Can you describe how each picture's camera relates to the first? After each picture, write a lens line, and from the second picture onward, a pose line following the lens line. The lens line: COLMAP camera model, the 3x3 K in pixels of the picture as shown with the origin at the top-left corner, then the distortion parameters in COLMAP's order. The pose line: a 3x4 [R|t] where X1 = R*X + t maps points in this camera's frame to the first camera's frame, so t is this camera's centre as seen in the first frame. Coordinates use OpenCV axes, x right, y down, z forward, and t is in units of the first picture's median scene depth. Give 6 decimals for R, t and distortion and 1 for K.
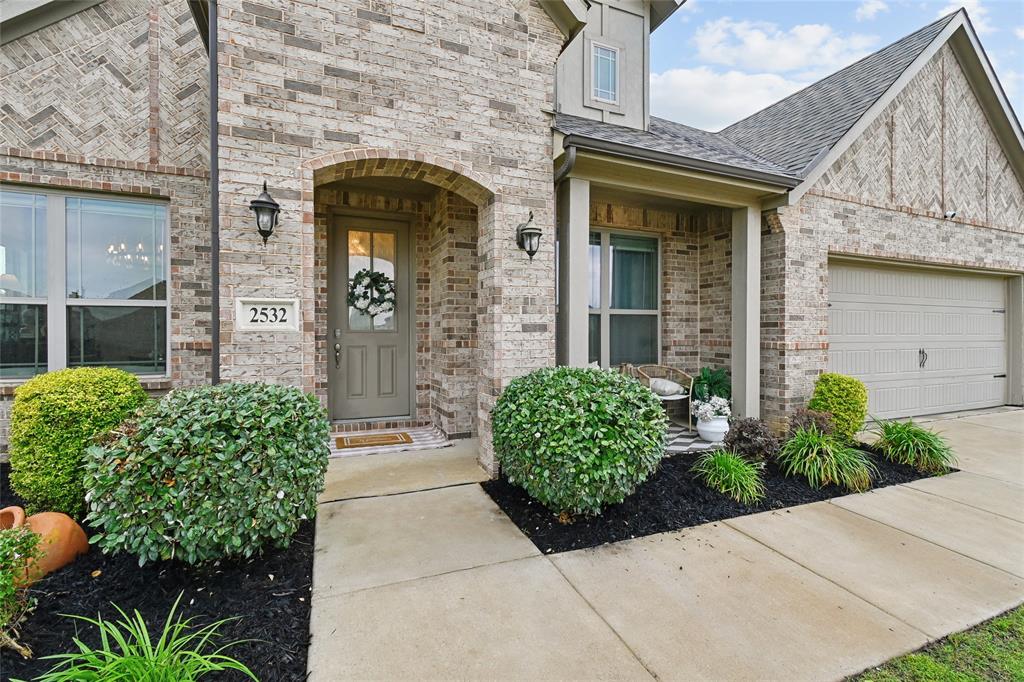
lens RADIAL K [[461.5, 0, 515.2], [0, 461.5, 337.6], [0, 0, 1]] dist [0.004757, -0.002678]
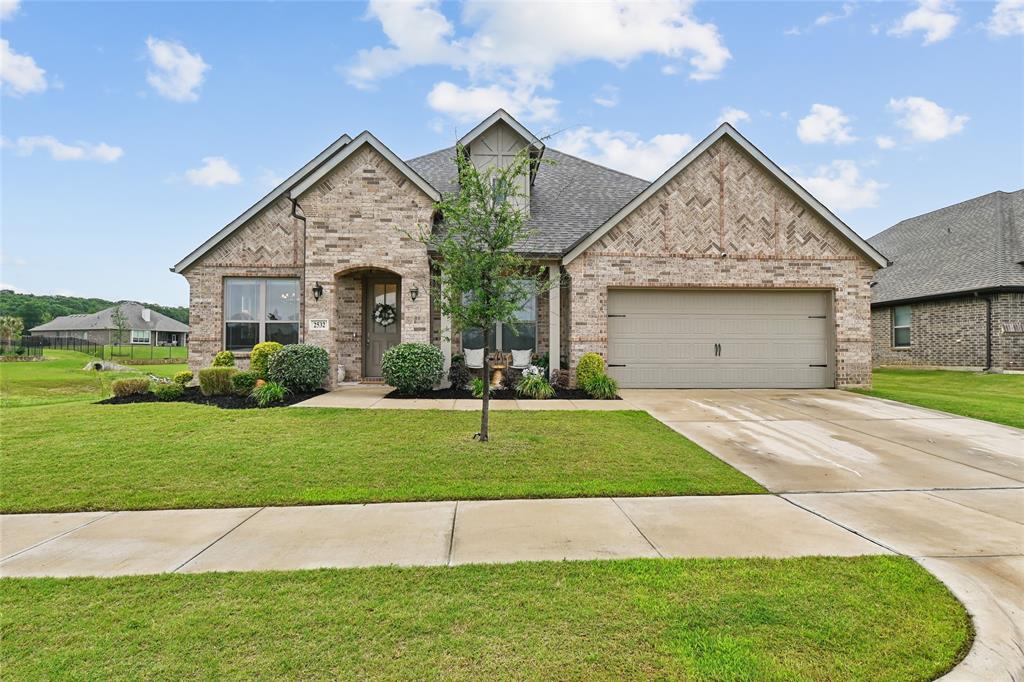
lens RADIAL K [[536.4, 0, 510.4], [0, 536.4, 341.2], [0, 0, 1]] dist [-0.005988, -0.000036]
pose [[0.942335, -0.004121, -0.334644, 1.413664], [-0.005024, 0.999637, -0.026457, 0.112097], [0.334632, 0.026612, 0.941973, -1.454355]]
